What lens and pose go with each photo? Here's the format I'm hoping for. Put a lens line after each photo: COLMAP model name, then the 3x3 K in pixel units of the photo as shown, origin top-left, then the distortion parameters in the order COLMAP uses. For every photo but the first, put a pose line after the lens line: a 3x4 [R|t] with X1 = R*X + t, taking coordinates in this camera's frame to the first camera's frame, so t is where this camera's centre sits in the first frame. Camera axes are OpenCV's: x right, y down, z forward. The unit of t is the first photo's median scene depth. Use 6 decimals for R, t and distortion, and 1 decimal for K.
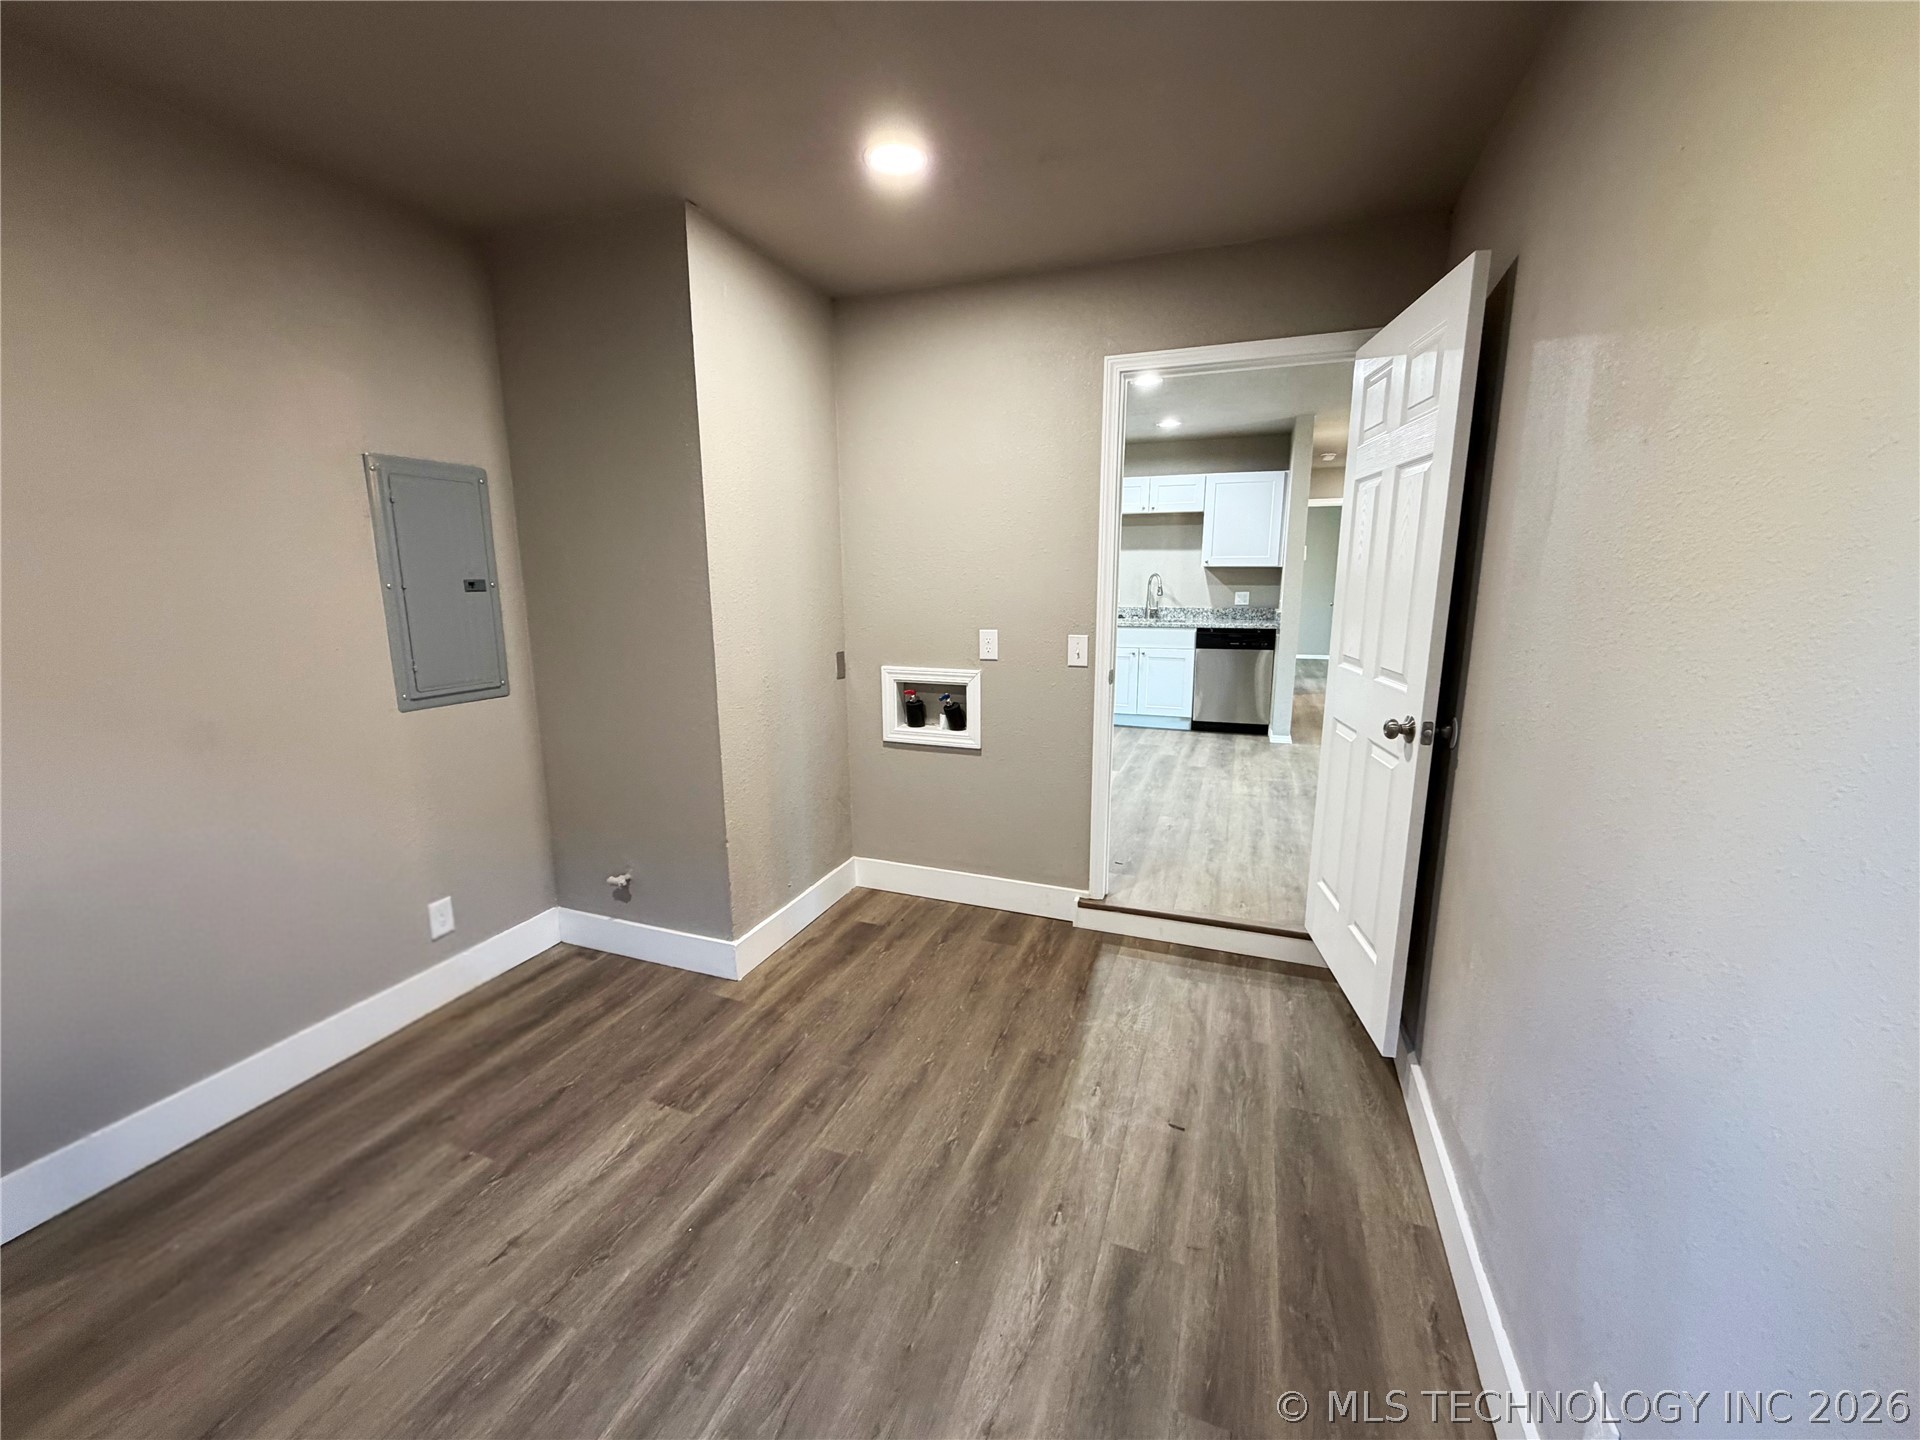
lens RADIAL K [[765.1, 0, 960.0], [0, 765.1, 720.0], [0, 0, 1]] dist [0.001082, 0.000035]
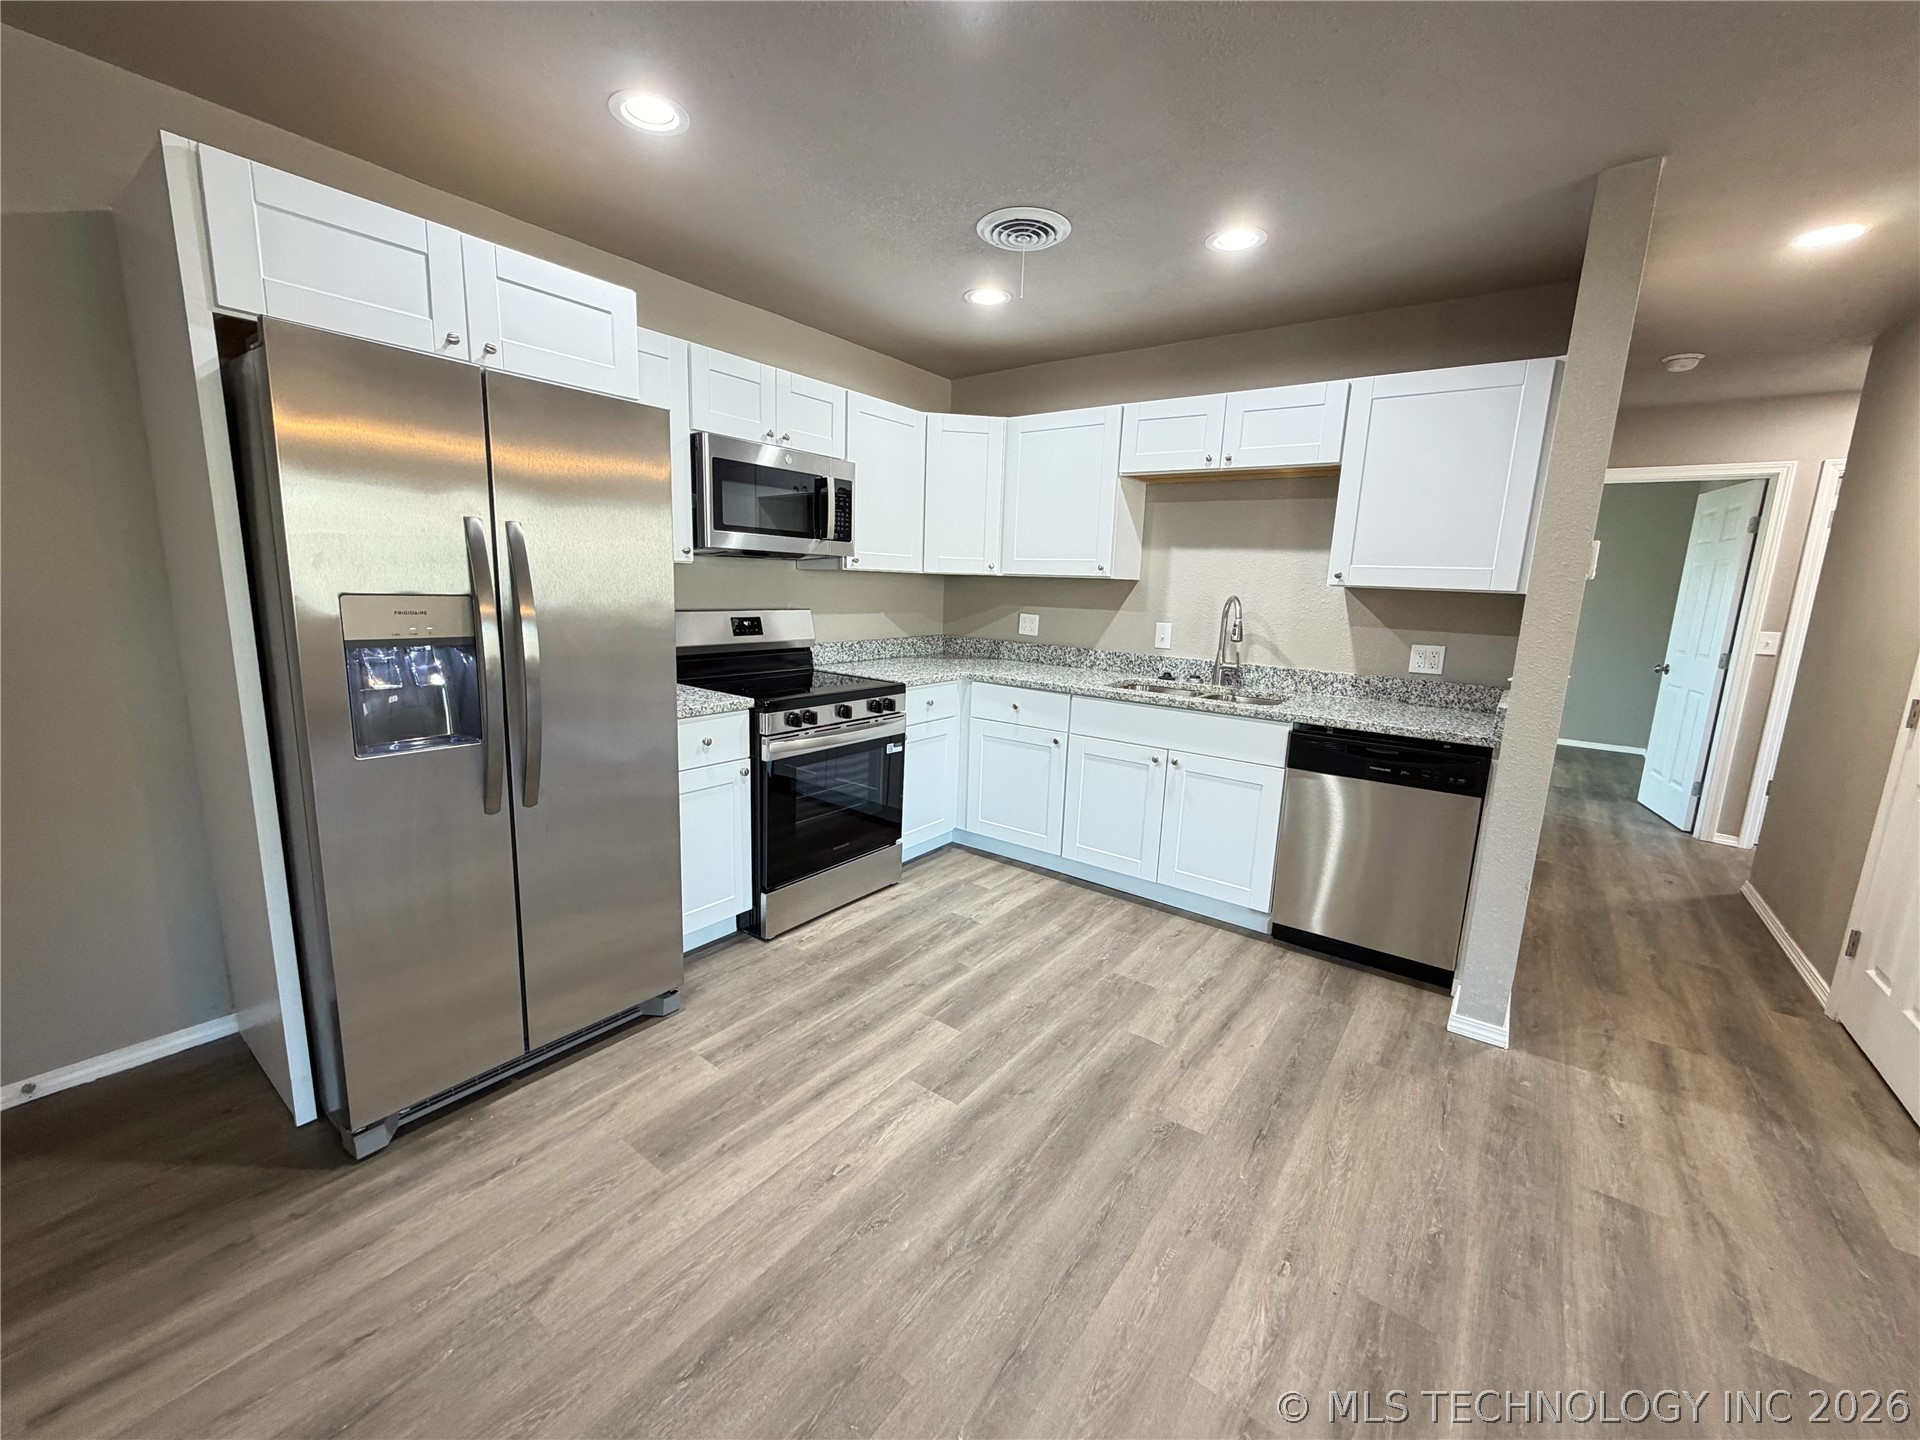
lens RADIAL K [[765.1, 0, 960.0], [0, 765.1, 720.0], [0, 0, 1]] dist [0.001082, 0.000035]
pose [[0.958236, 0.090571, -0.271259, 0.467455], [-0.093677, 0.995602, 0.001506, -0.198819], [0.270202, 0.023968, 0.962505, 0.993317]]
